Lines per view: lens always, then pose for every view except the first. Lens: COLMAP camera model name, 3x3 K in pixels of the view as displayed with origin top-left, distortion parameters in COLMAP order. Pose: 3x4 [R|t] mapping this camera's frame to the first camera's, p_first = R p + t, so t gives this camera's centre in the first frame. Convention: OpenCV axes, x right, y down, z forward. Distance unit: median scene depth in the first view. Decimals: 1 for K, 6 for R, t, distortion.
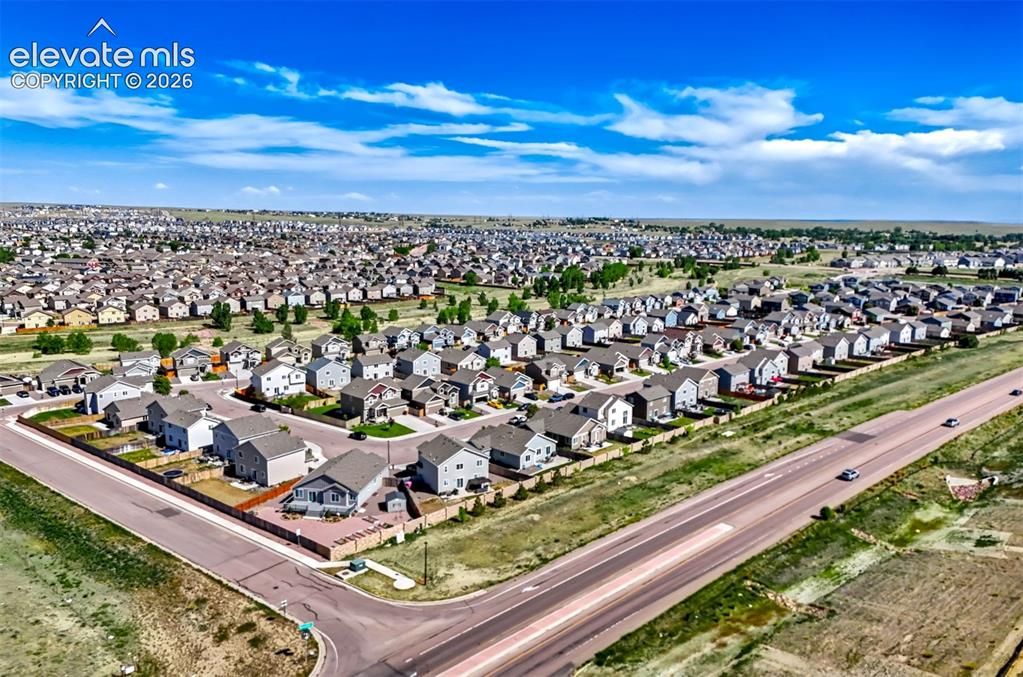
lens RADIAL K [[766.3, 0, 511.5], [0, 766.3, 338.5], [0, 0, 1]] dist [0.084217, -0.076466]
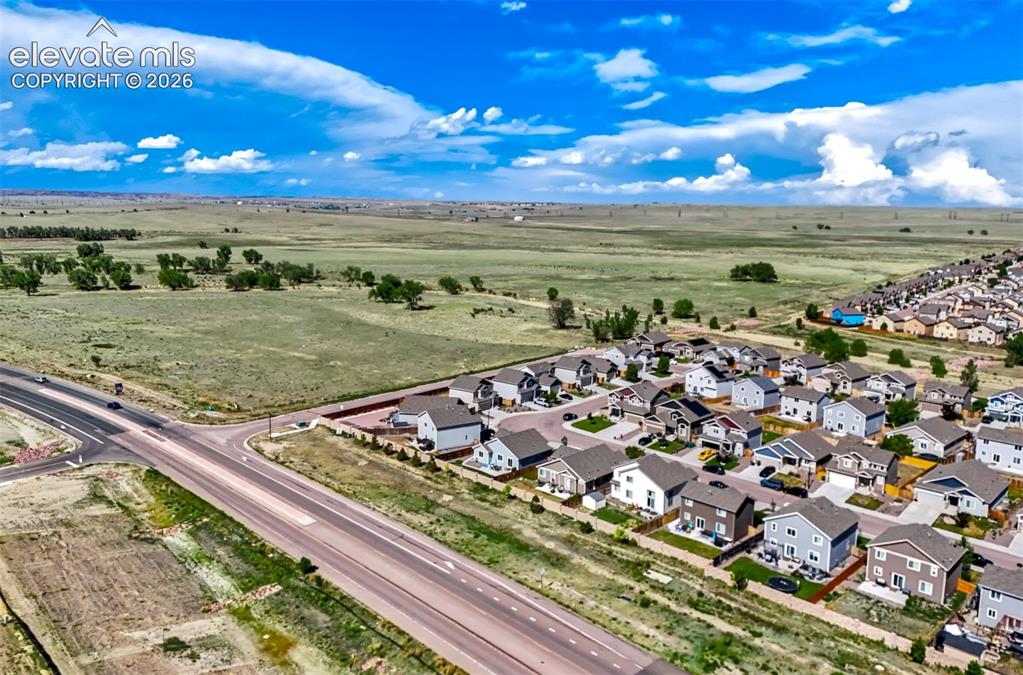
lens RADIAL K [[766.3, 0, 511.5], [0, 766.3, 337.5], [0, 0, 1]] dist [0.084217, -0.076466]
pose [[-0.014589, 0.152188, -0.988244, 0.846190], [-0.171622, 0.973301, 0.152420, -0.137882], [0.985055, 0.171828, 0.011920, 0.809938]]
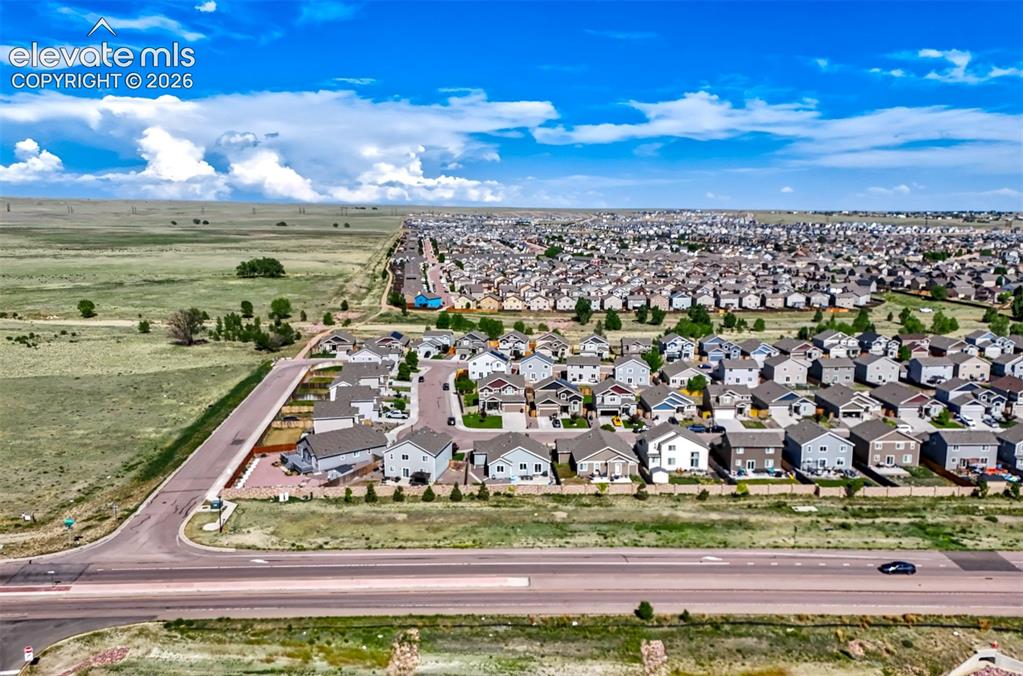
lens RADIAL K [[766.3, 0, 511.5], [0, 766.3, 338.0], [0, 0, 1]] dist [0.084217, -0.076466]
pose [[0.723809, 0.104850, -0.681987, 0.552911], [-0.106261, 0.993535, 0.039971, -0.041448], [0.681769, 0.043537, 0.730271, 0.231387]]
